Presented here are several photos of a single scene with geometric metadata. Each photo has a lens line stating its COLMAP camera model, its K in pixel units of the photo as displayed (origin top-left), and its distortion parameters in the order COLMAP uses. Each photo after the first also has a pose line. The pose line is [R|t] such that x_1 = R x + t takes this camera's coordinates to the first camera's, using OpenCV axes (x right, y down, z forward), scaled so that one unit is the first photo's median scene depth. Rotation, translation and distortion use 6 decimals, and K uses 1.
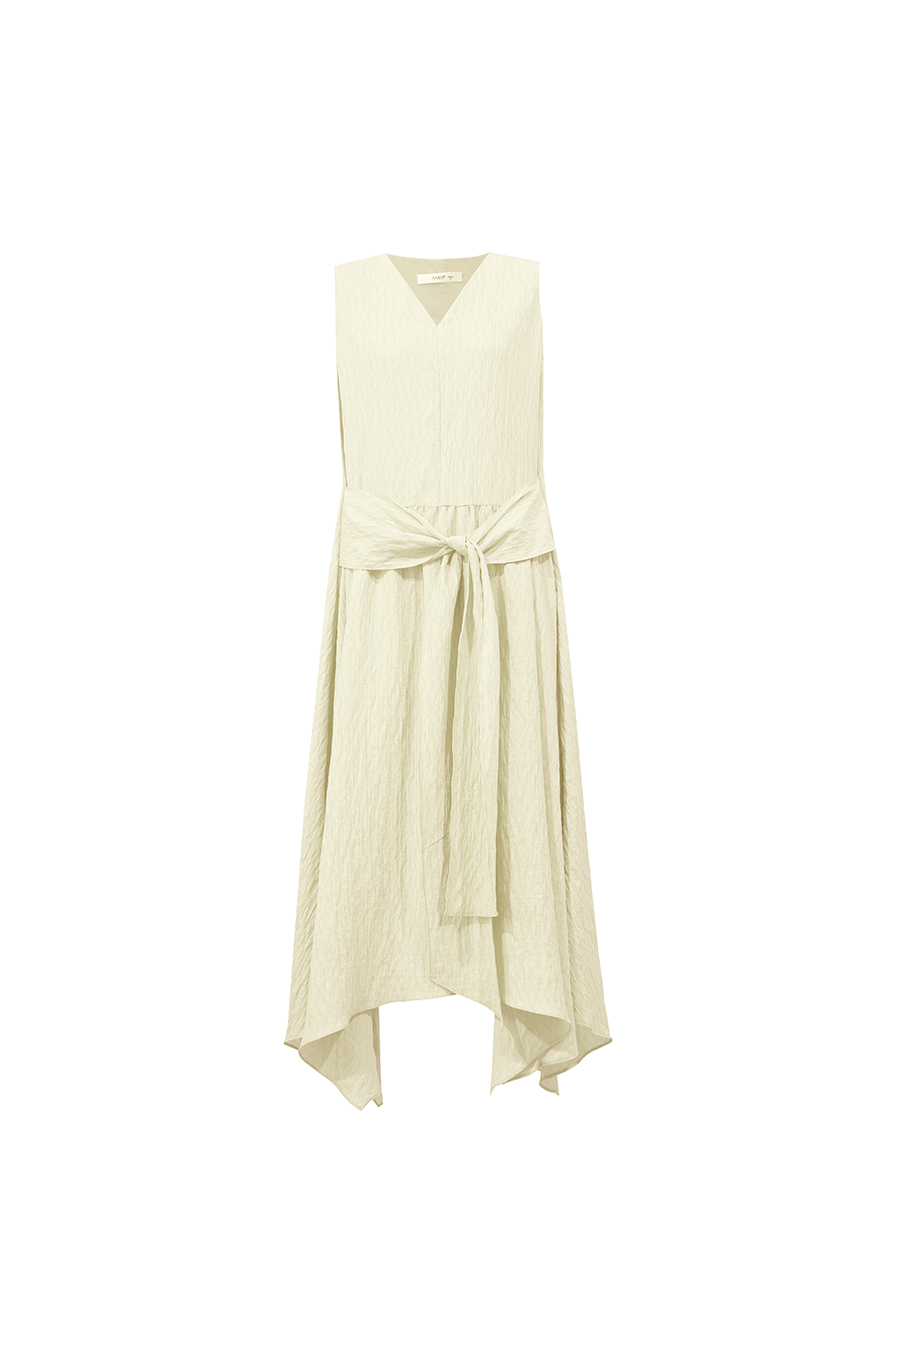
lens RADIAL K [[1607.3, 0, 450.1], [0, 1607.3, 645.3], [0, 0, 1]] dist [-0.003273, -0.002005]
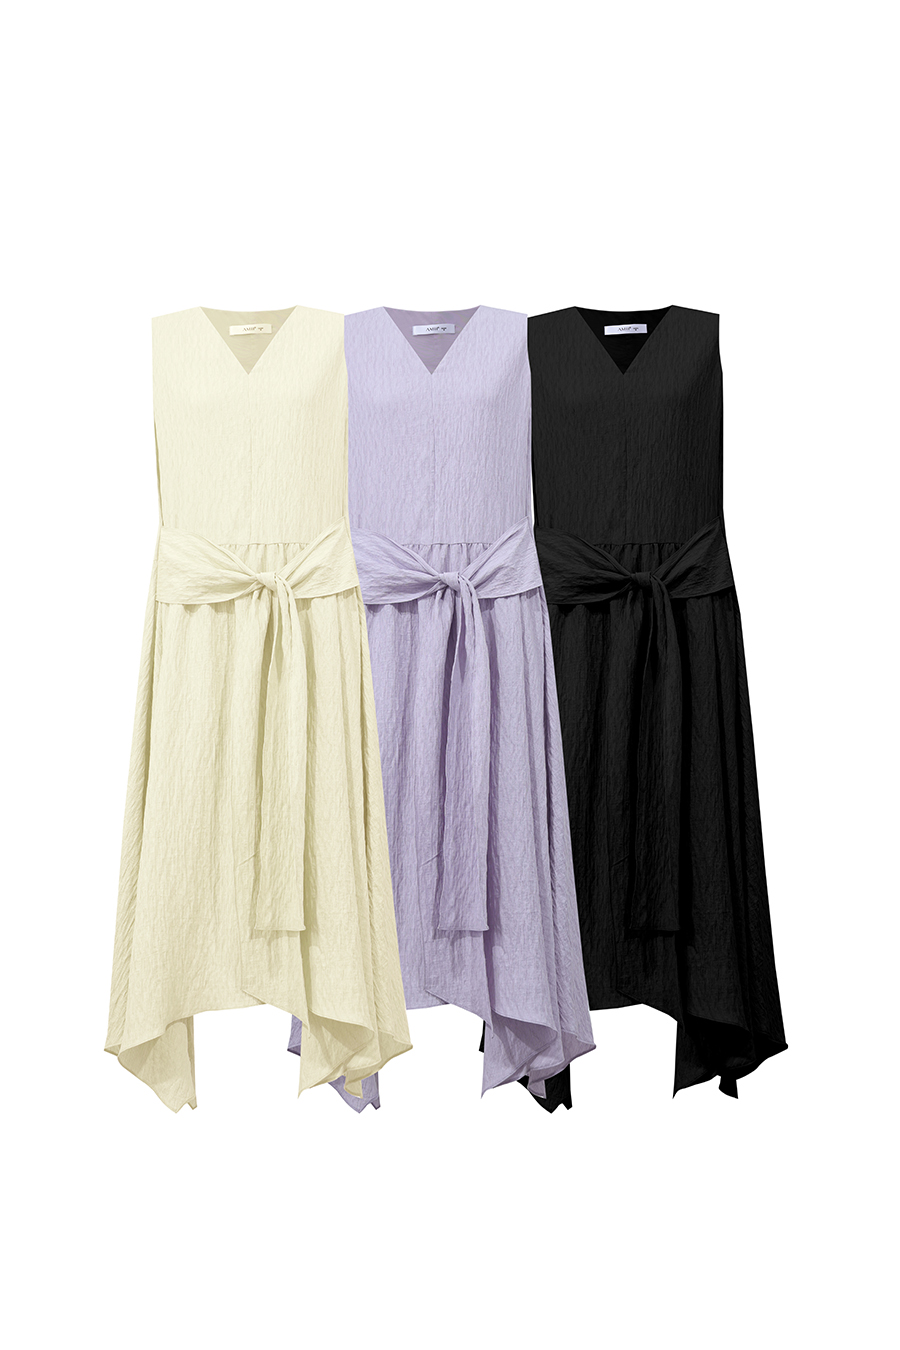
lens RADIAL K [[1512.7, 0, 450.0], [0, 1512.7, 675.0], [0, 0, 1]] dist [-0.001041, -0.000049]
pose [[1.000000, -0.000006, 0.000345, 0.124977], [0.000006, 1.000000, -0.000104, -0.000002], [-0.000345, 0.000104, 1.000000, -0.000019]]
